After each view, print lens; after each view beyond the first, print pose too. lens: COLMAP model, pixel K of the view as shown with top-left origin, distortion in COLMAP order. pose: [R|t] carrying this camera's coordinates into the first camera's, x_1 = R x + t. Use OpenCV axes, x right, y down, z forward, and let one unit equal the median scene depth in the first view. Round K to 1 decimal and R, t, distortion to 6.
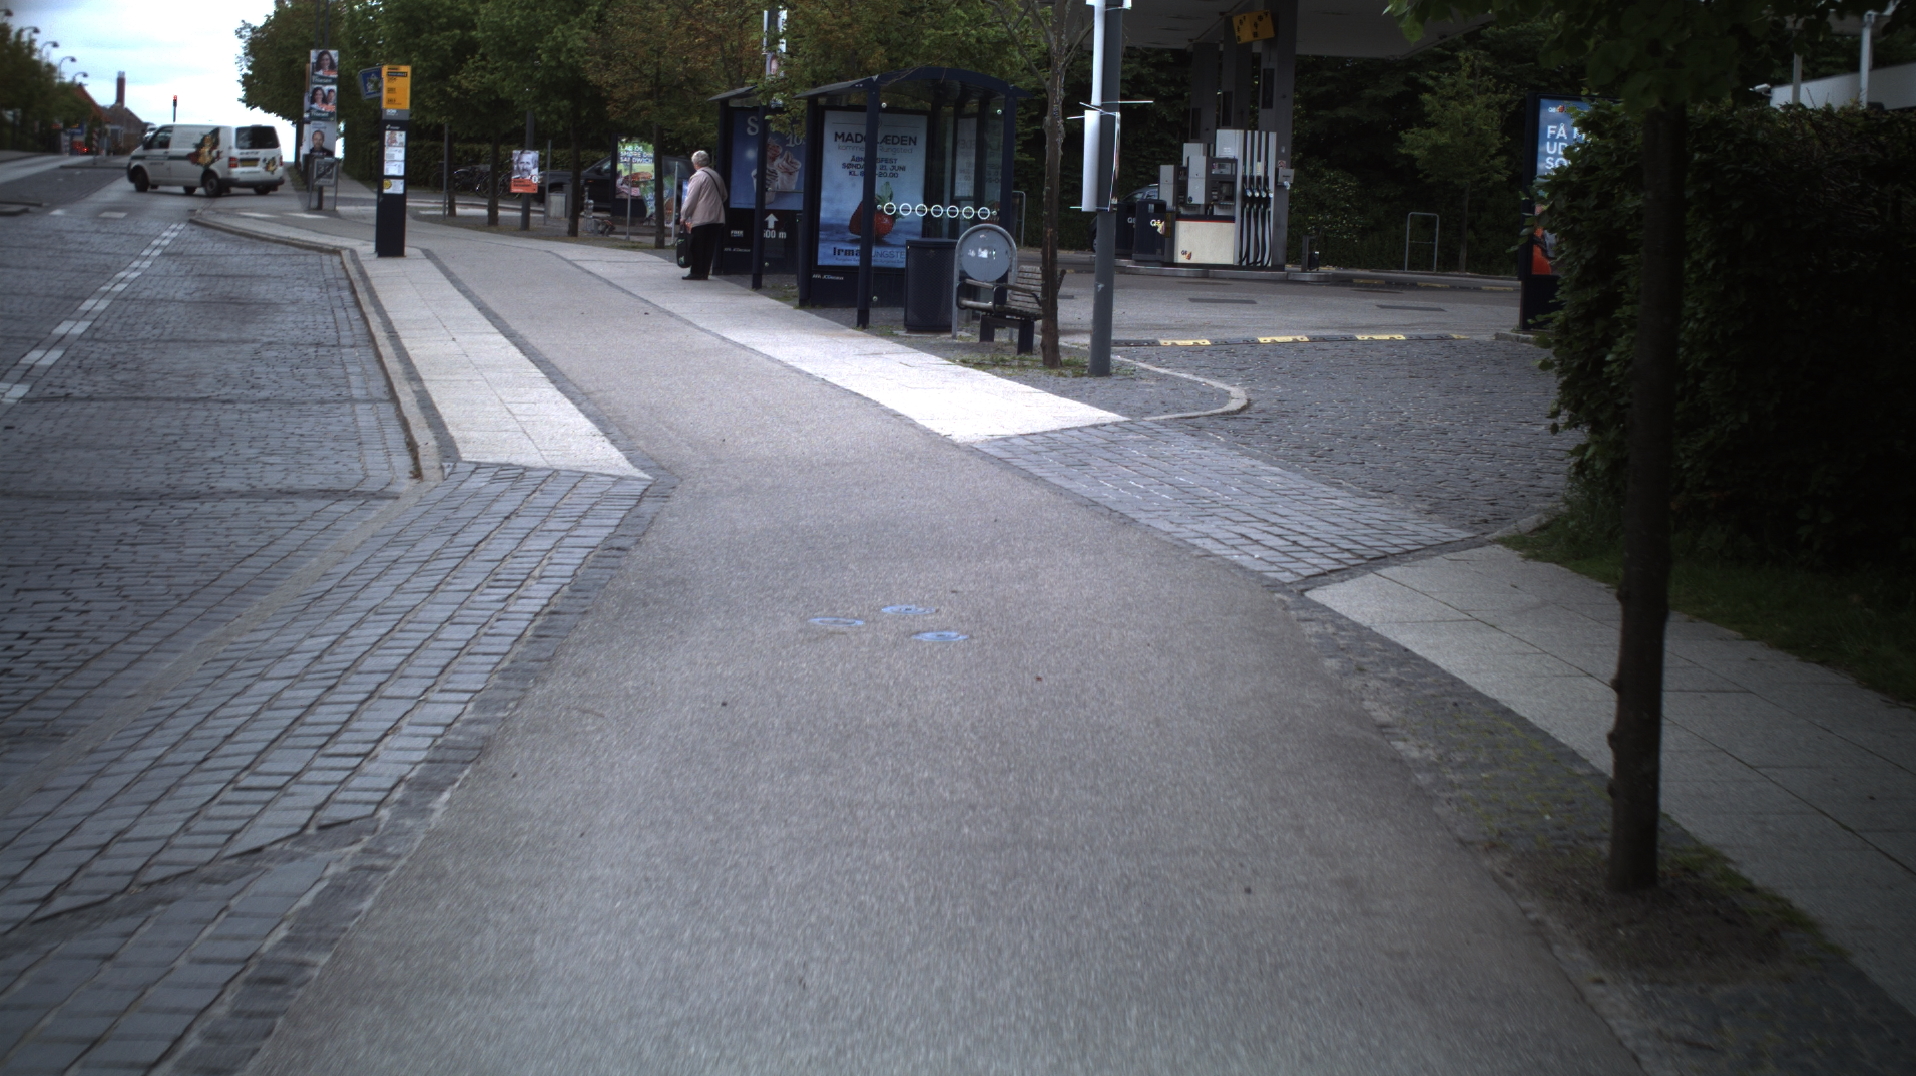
lens RADIAL K [[3377.2, 0, 958.0], [0, 3377.2, 538.0], [0, 0, 1]] dist [-0.299561, 0.405953]
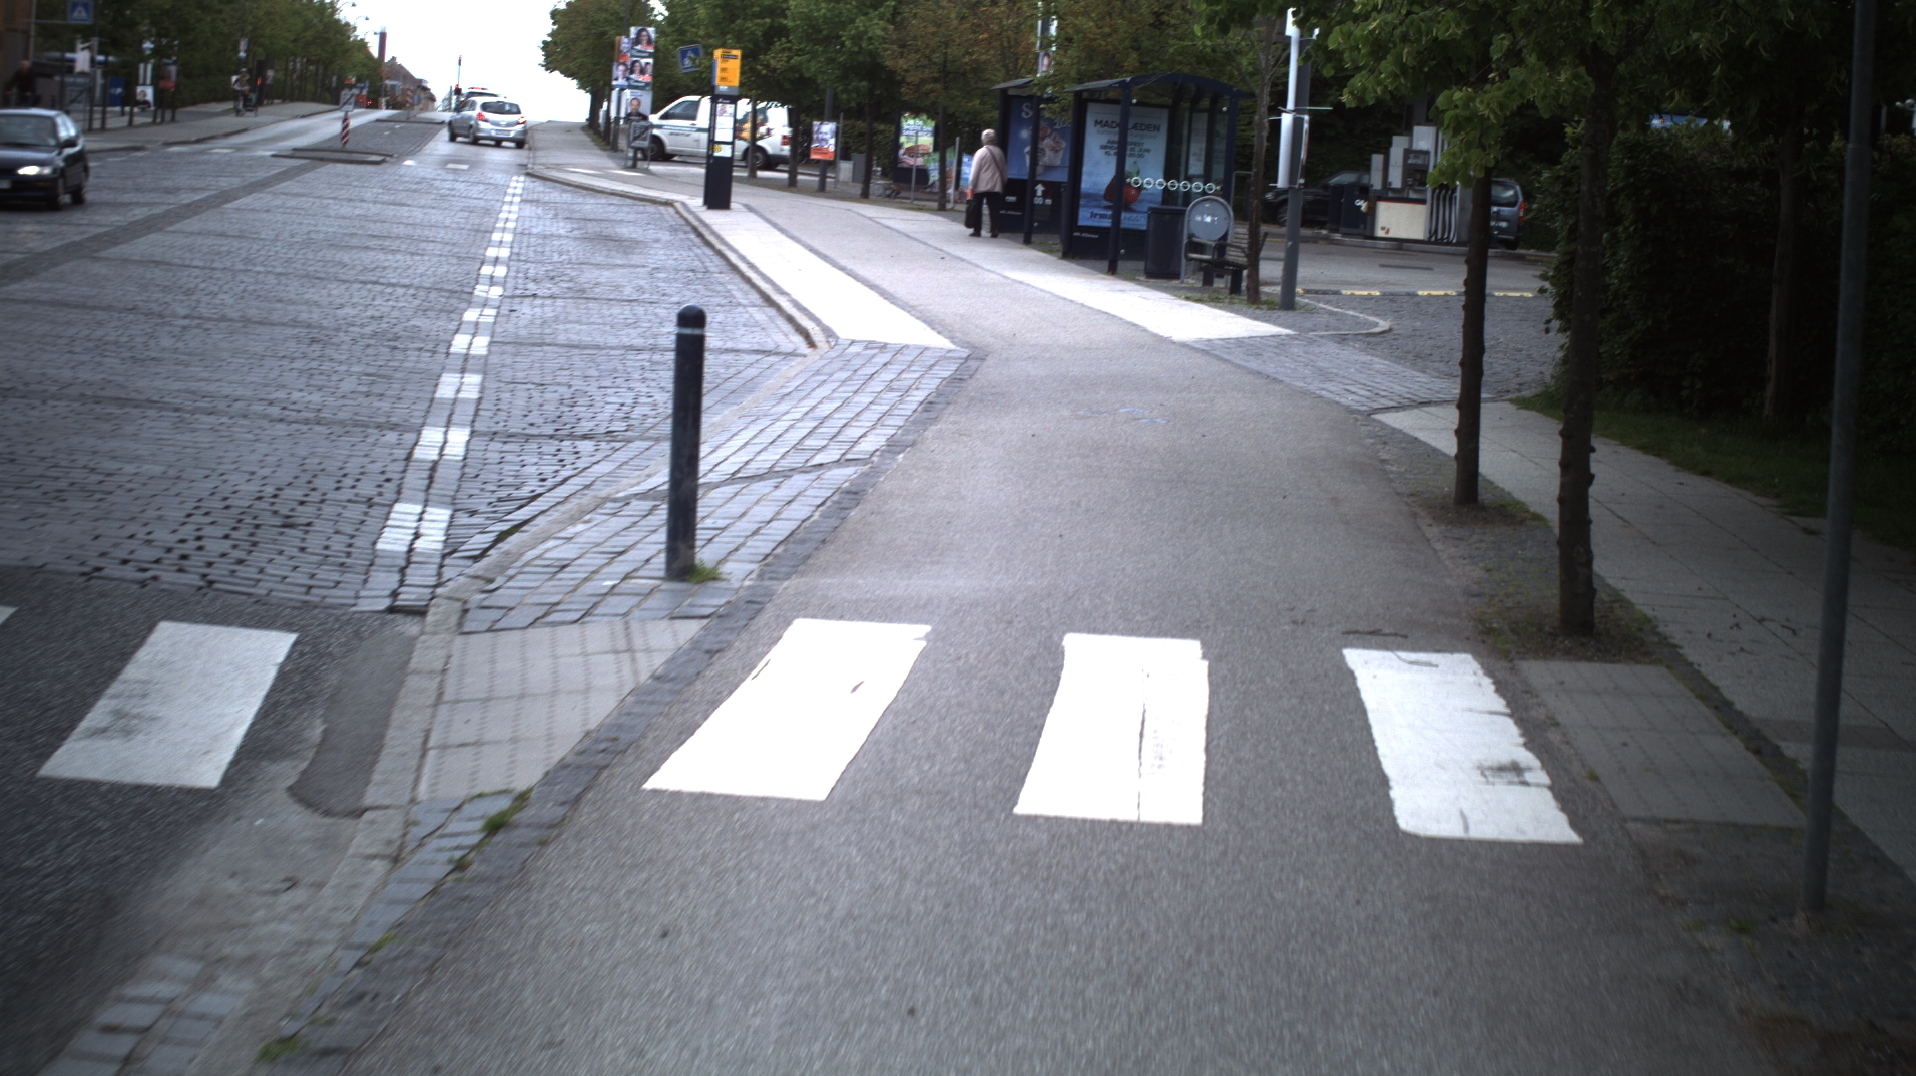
lens RADIAL K [[3377.2, 0, 958.0], [0, 3377.2, 538.0], [0, 0, 1]] dist [-0.299561, 0.405953]
pose [[0.996792, 0.037216, -0.070857, 0.007123], [-0.036717, 0.999291, 0.008336, 0.026879], [0.071117, -0.005708, 0.997452, -0.258163]]
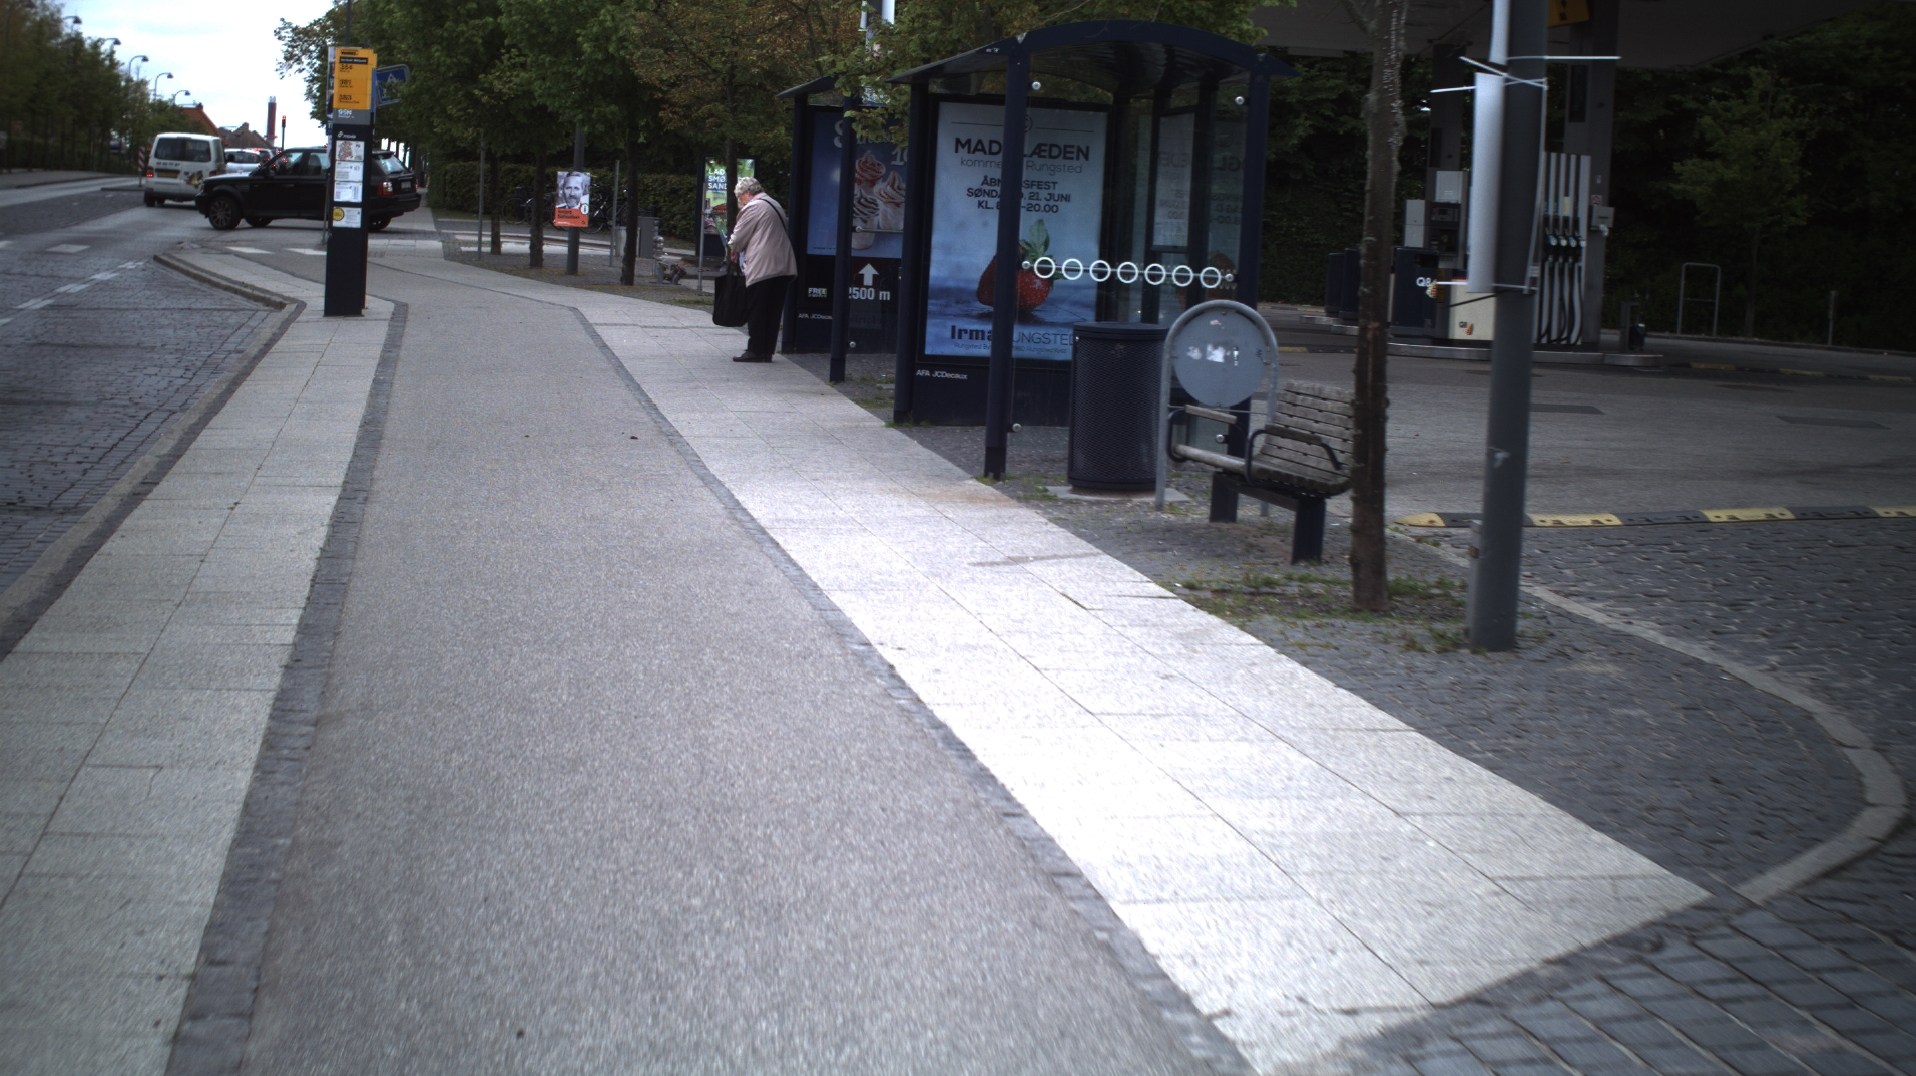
lens RADIAL K [[3377.2, 0, 958.0], [0, 3377.2, 538.0], [0, 0, 1]] dist [-0.299561, 0.405953]
pose [[0.998949, 0.013378, -0.043847, -0.008418], [-0.013818, 0.999857, -0.009766, -0.041976], [0.043710, 0.010362, 0.998991, 0.390292]]
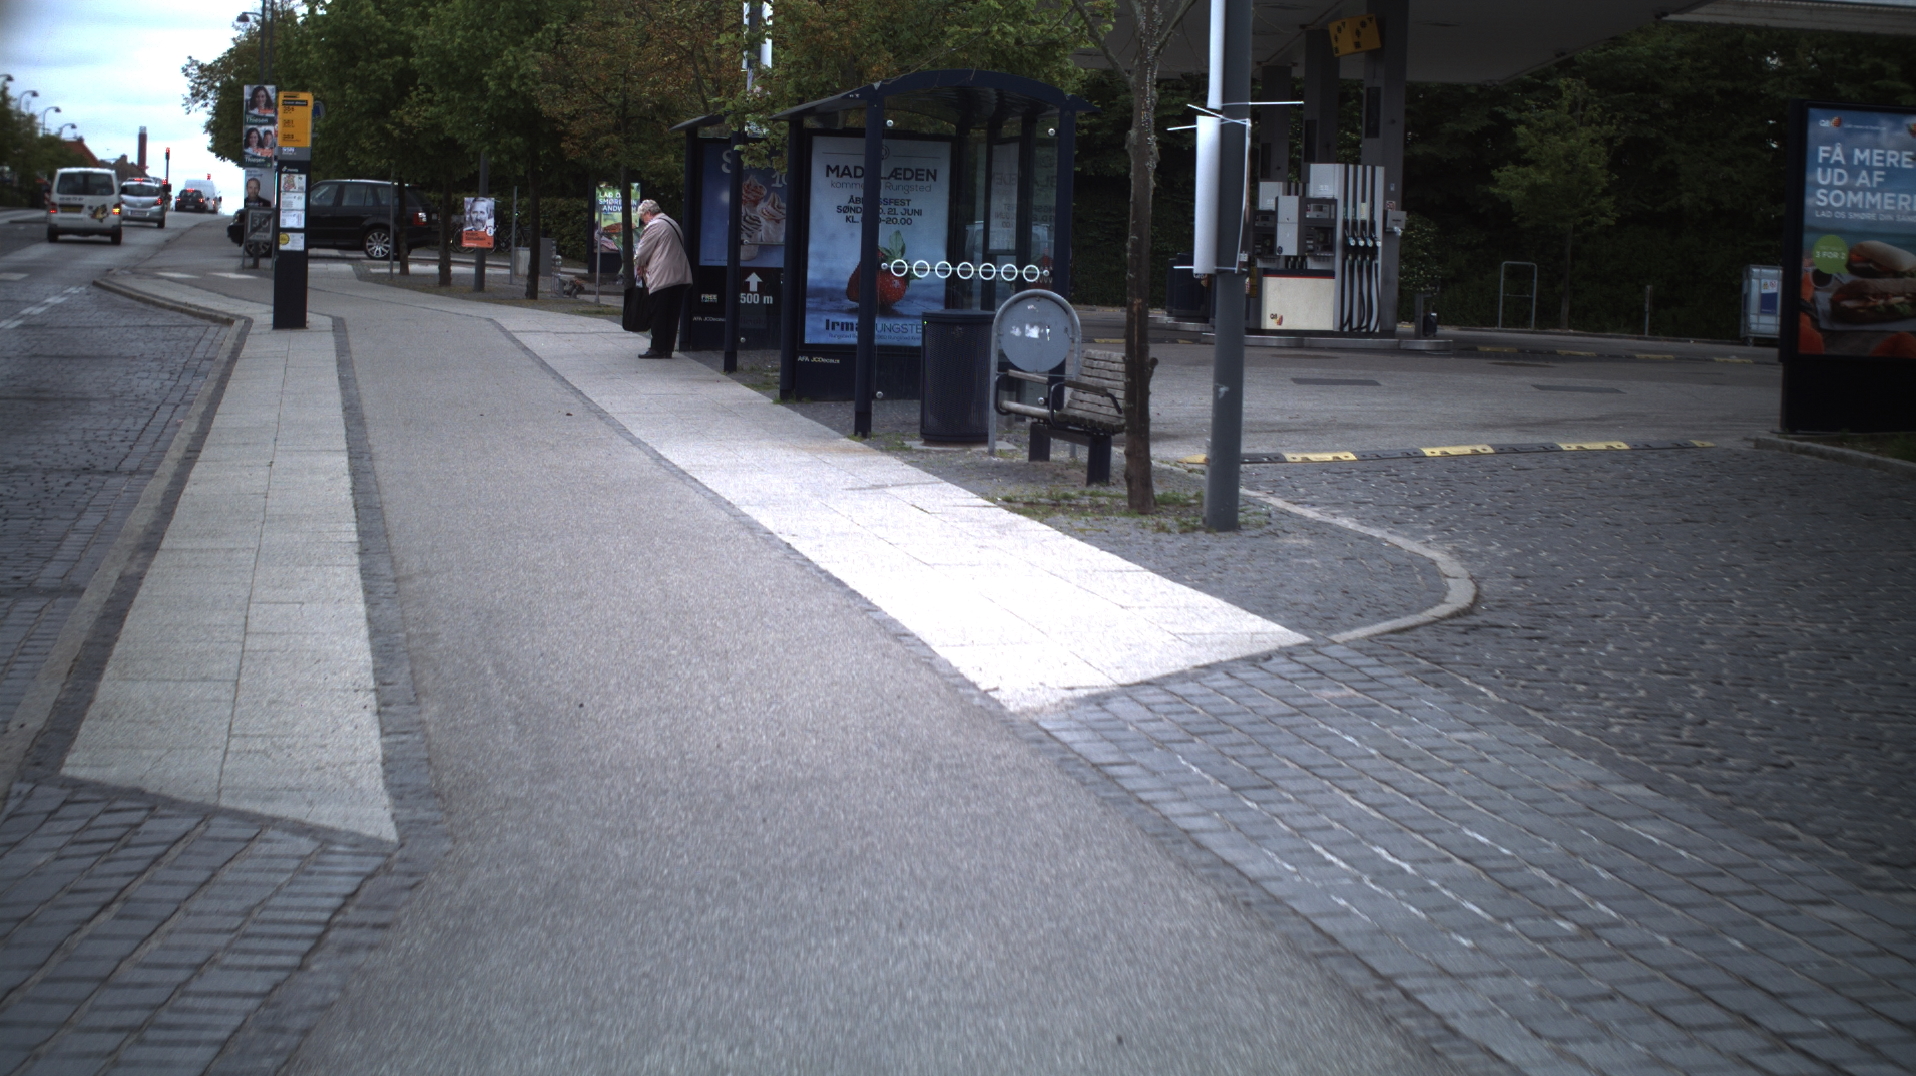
lens RADIAL K [[3377.2, 0, 958.0], [0, 3377.2, 538.0], [0, 0, 1]] dist [-0.299561, 0.405953]
pose [[0.999940, -0.007482, -0.008019, -0.002265], [0.007364, 0.999865, -0.014691, -0.027205], [0.008128, 0.014631, 0.999860, 0.259744]]
